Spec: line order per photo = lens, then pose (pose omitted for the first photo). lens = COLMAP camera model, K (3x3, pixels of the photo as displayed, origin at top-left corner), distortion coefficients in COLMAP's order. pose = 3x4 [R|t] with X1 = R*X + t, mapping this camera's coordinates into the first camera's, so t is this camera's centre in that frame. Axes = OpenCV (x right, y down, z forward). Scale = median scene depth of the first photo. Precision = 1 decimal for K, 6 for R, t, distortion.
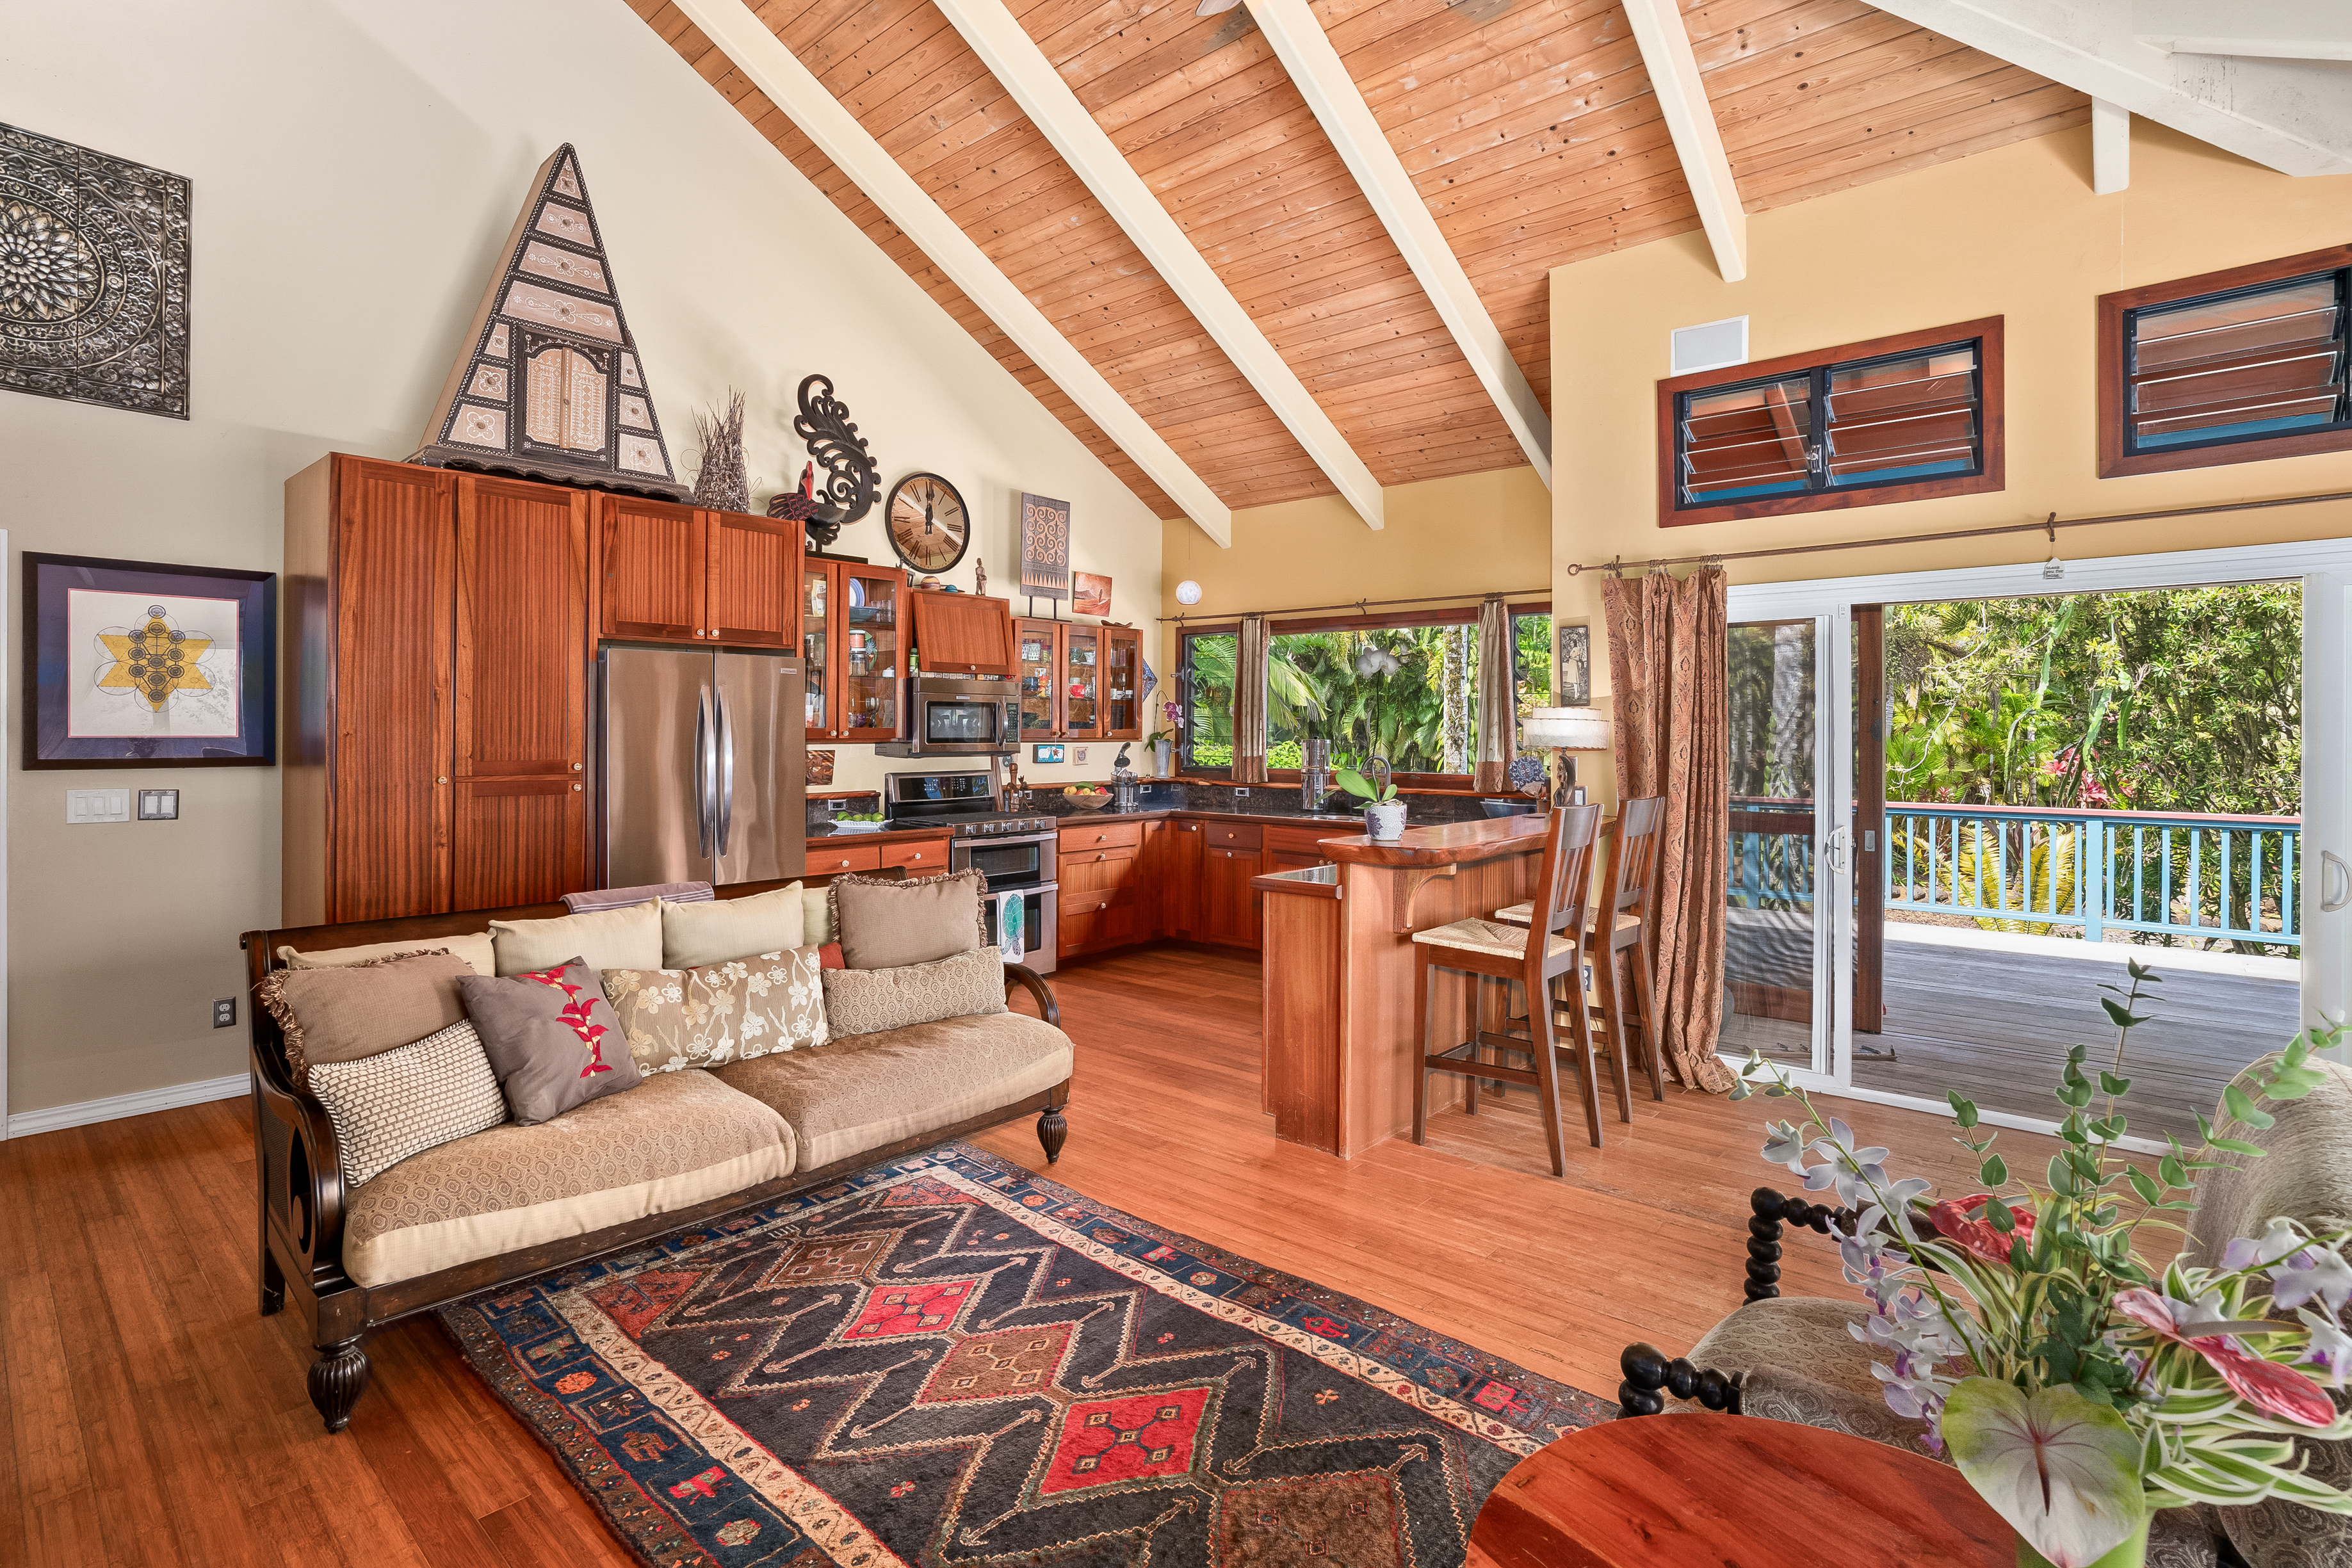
lens RADIAL K [[1107.8, 0, 1182.7], [0, 1107.8, 717.6], [0, 0, 1]] dist [-0.000301, -0.000070]
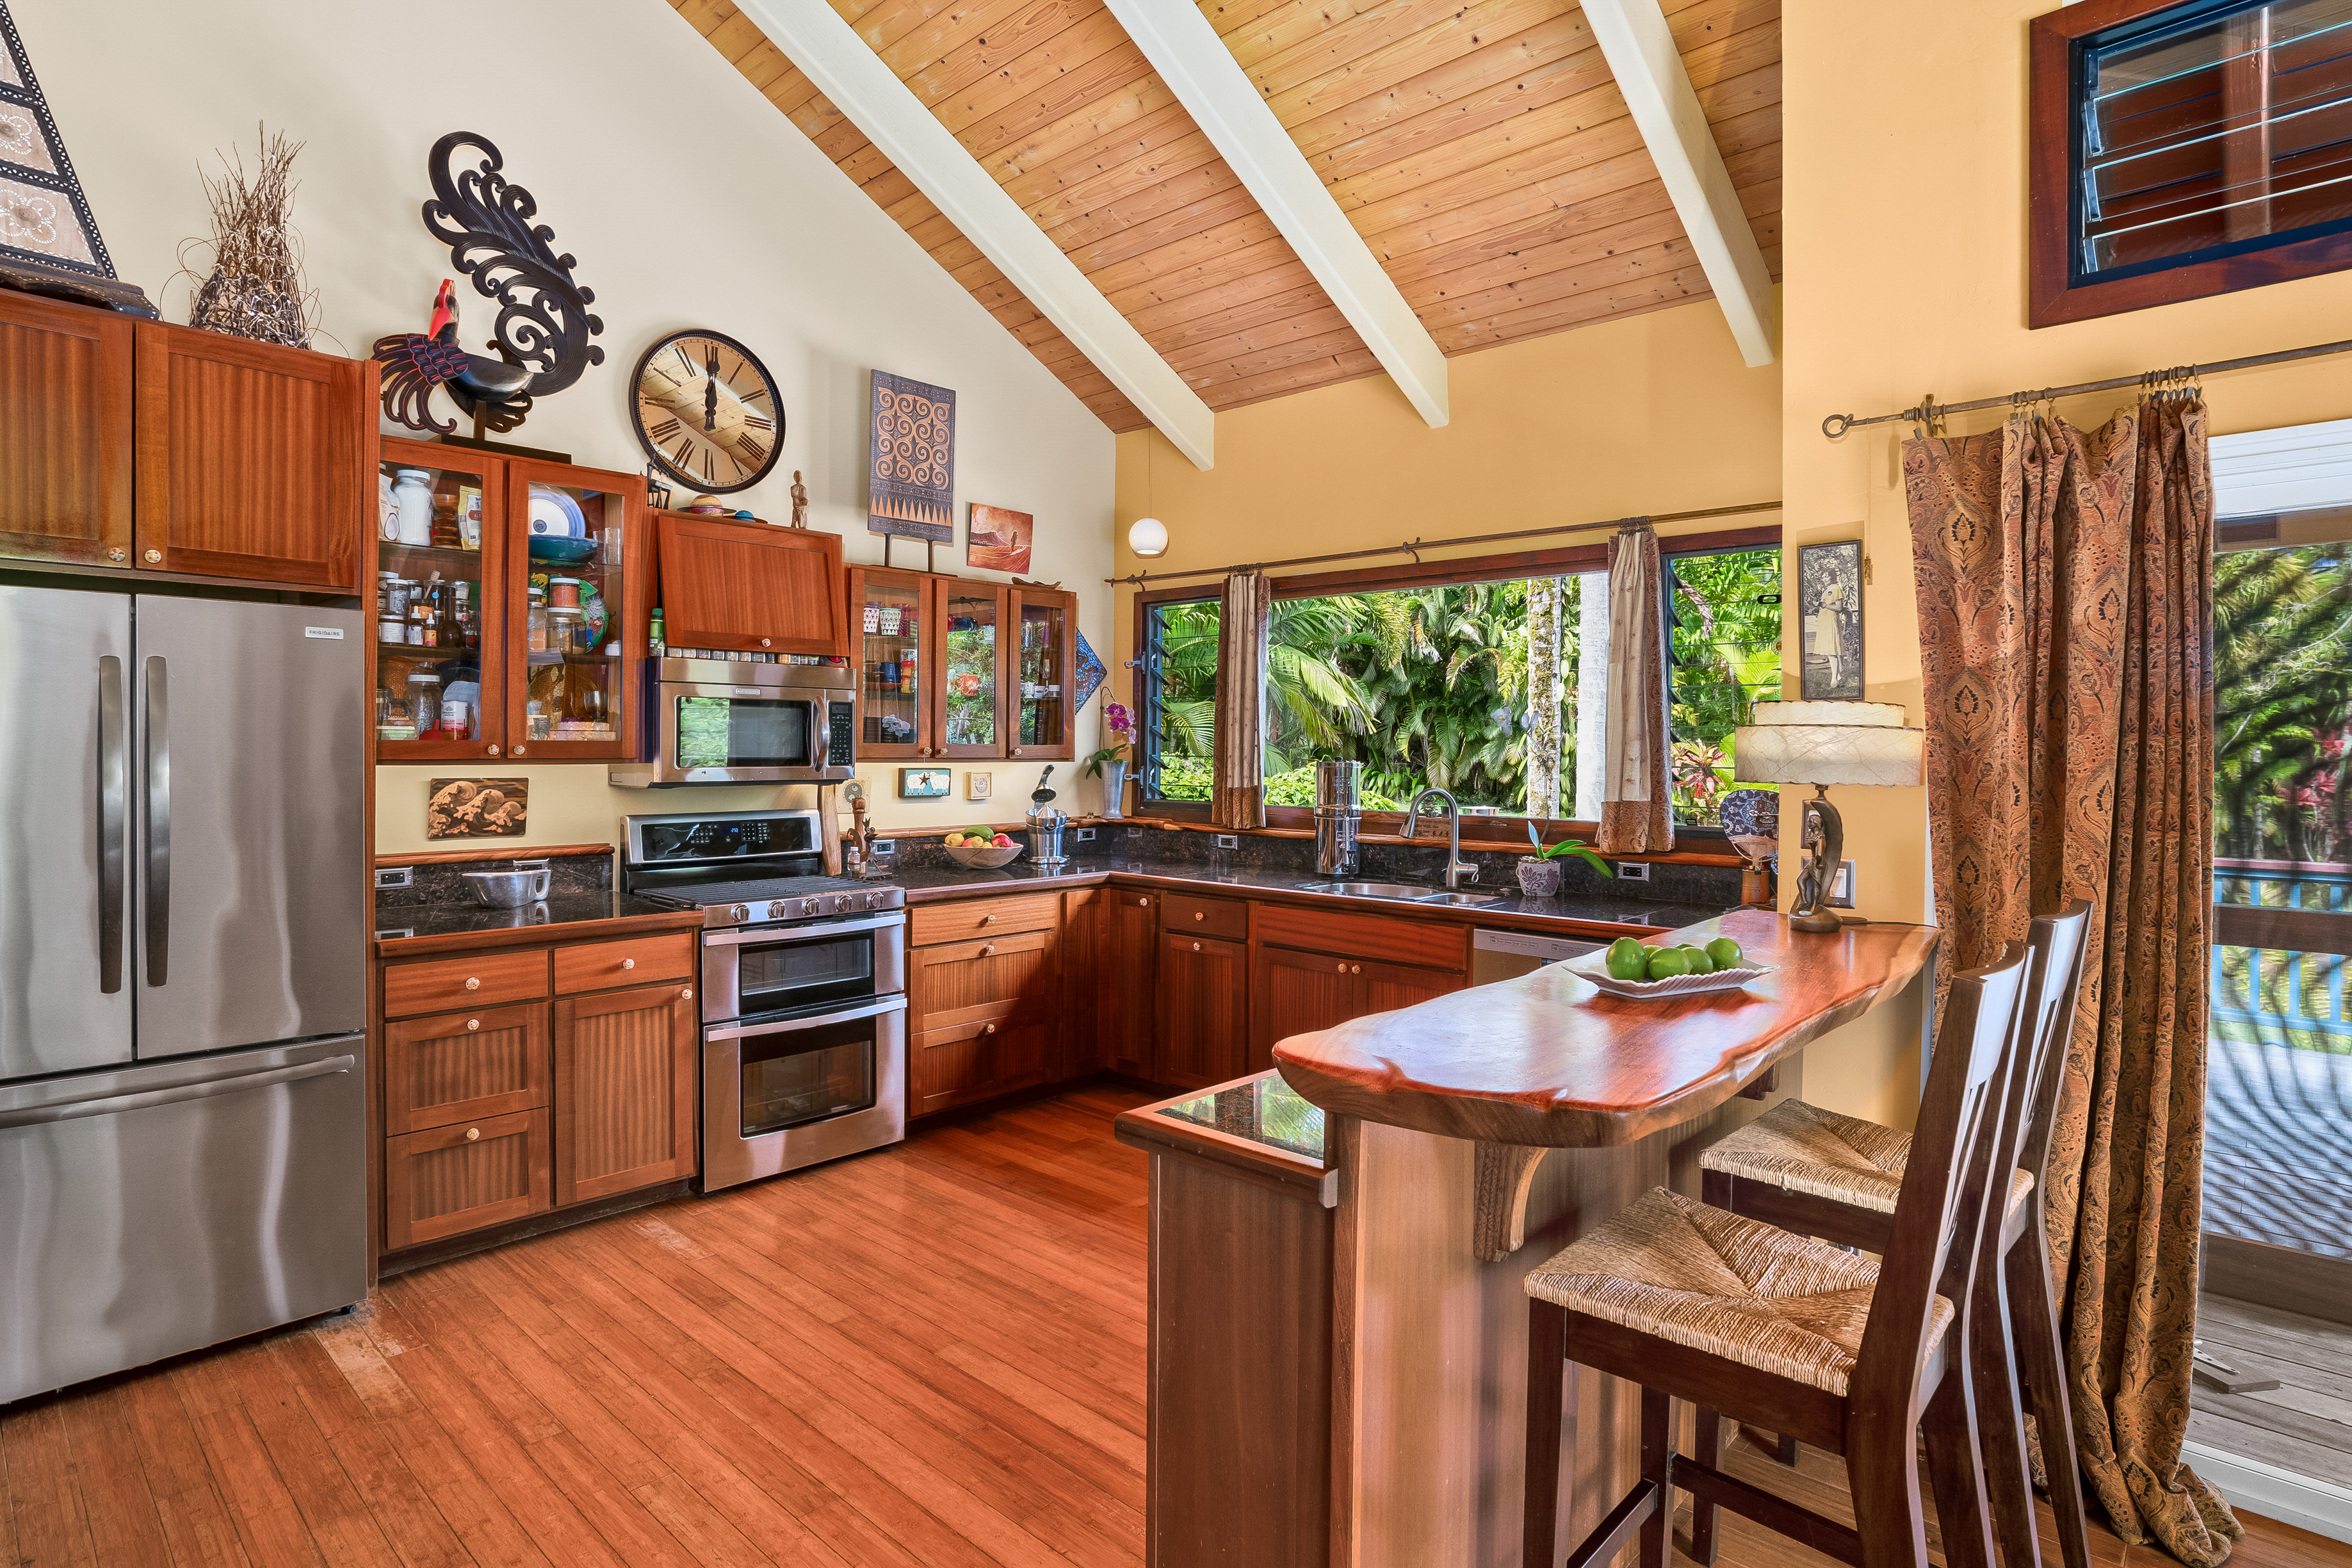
lens RADIAL K [[1232.3, 0, 1167.9], [0, 1232.3, 737.9], [0, 0, 1]] dist [0.000009, 0.000727]
pose [[0.999157, 0.002786, -0.040948, 0.055281], [-0.002600, 0.999986, 0.004614, 0.003443], [0.040960, -0.004503, 0.999151, 0.314549]]
